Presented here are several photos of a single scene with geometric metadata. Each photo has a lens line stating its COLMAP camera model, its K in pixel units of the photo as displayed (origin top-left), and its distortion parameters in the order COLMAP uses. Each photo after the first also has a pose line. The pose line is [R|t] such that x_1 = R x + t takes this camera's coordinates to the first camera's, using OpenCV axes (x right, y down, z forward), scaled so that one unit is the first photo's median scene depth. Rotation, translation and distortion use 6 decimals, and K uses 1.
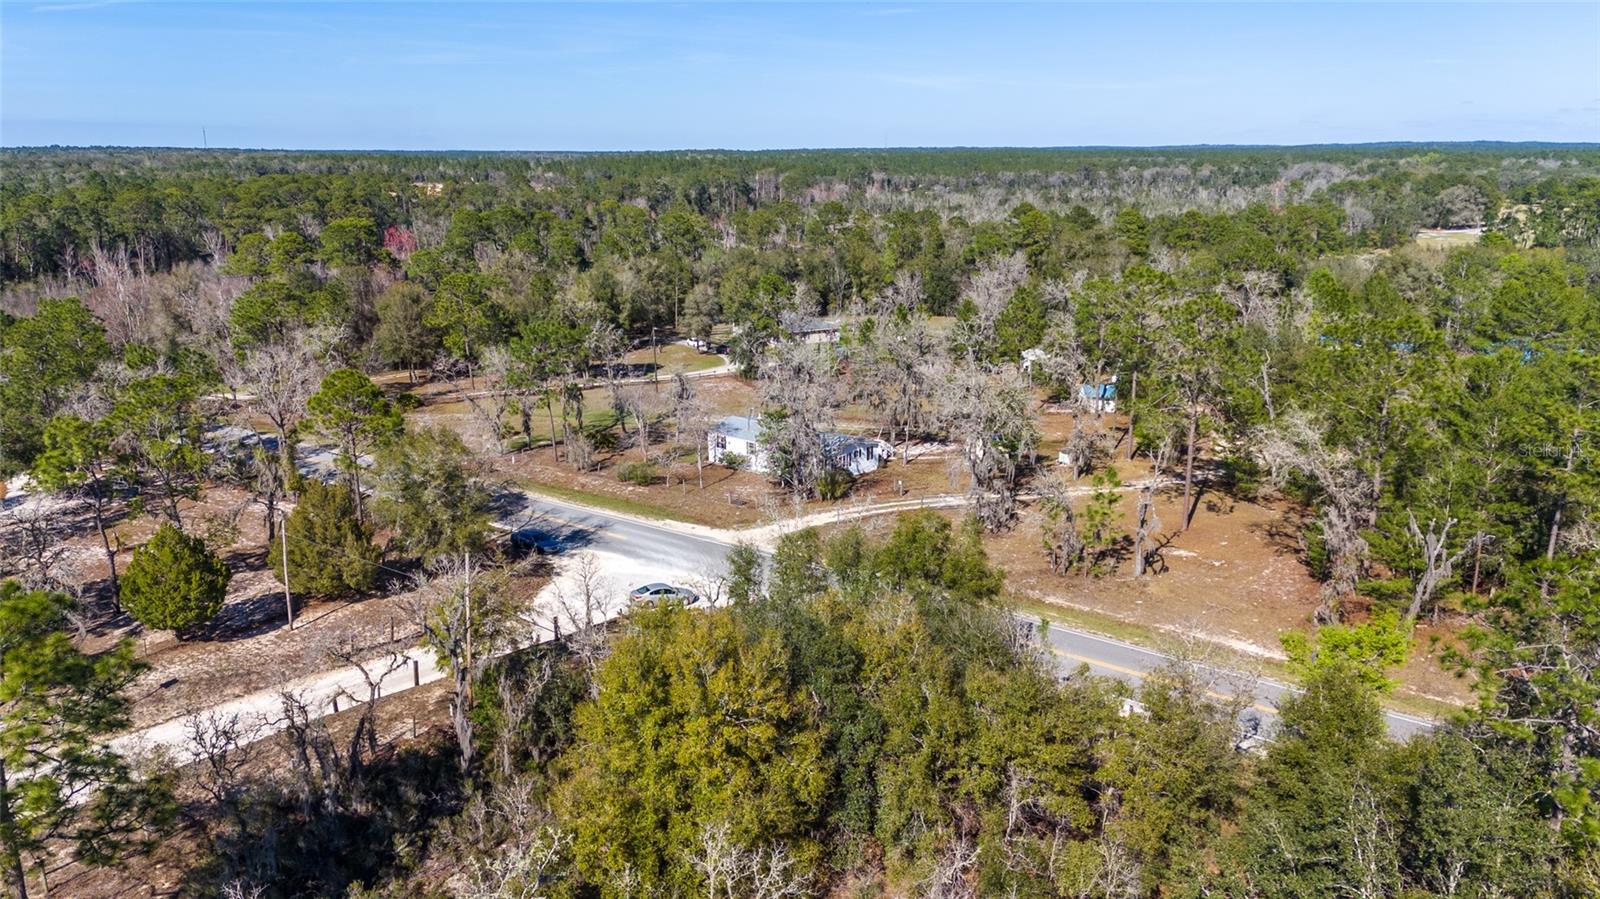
lens RADIAL K [[1131.3, 0, 807.1], [0, 1131.3, 455.5], [0, 0, 1]] dist [0.045234, -0.004153]
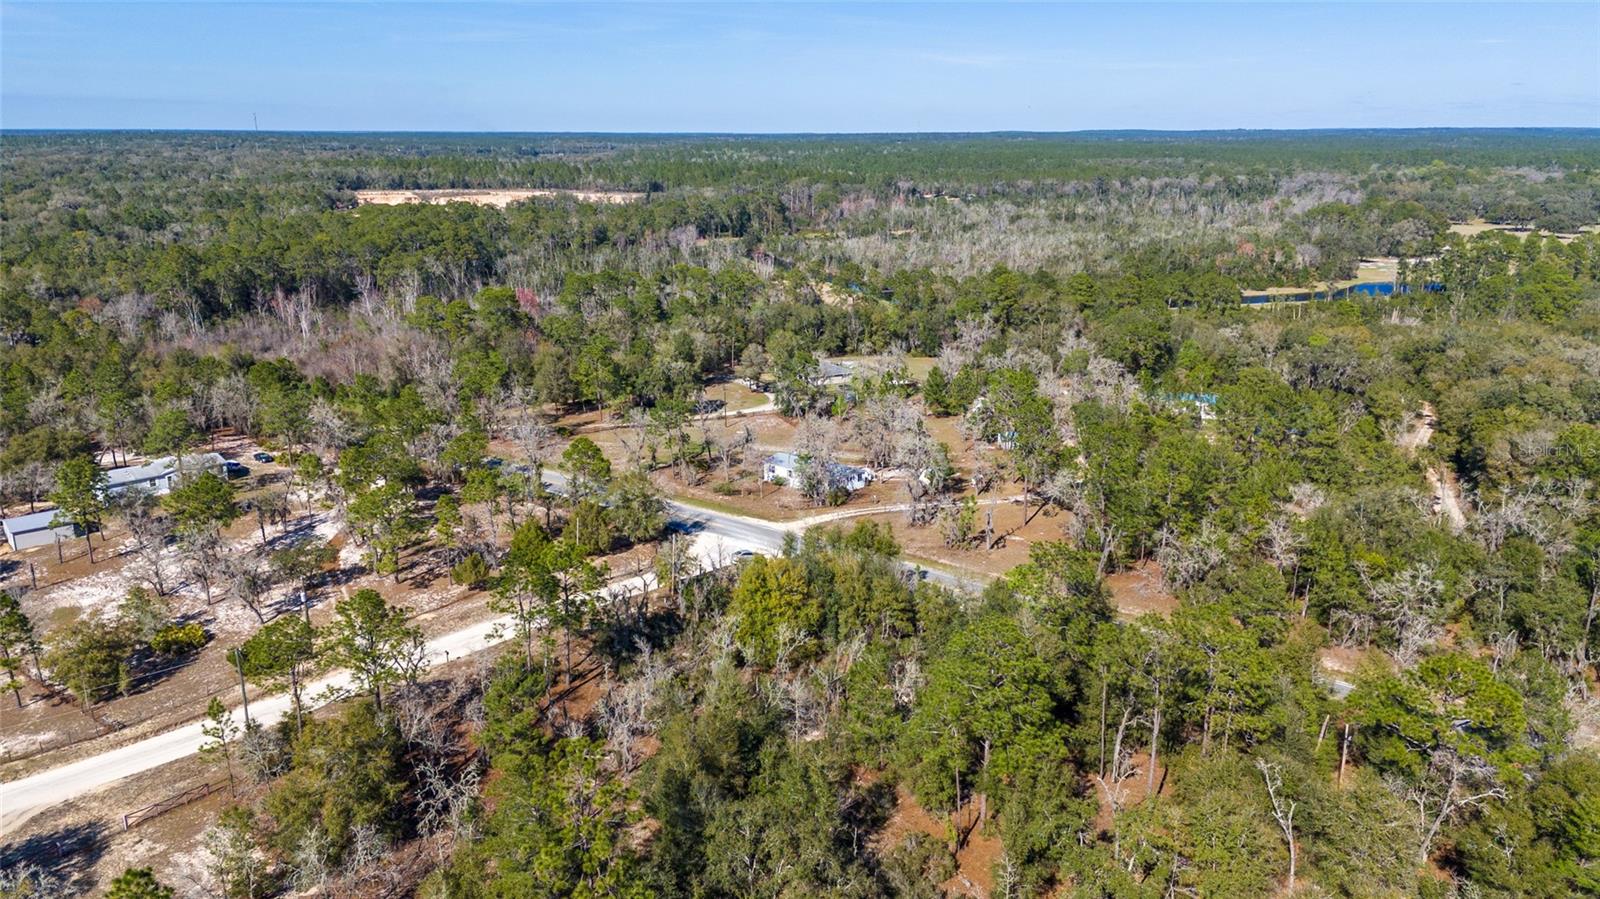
lens RADIAL K [[1131.3, 0, 796.2], [0, 1131.3, 444.5], [0, 0, 1]] dist [0.045234, -0.004153]
pose [[0.999273, 0.010190, -0.036731, 0.022898], [-0.009941, 0.999926, 0.006957, -0.065908], [0.036799, -0.006587, 0.999301, -0.743863]]
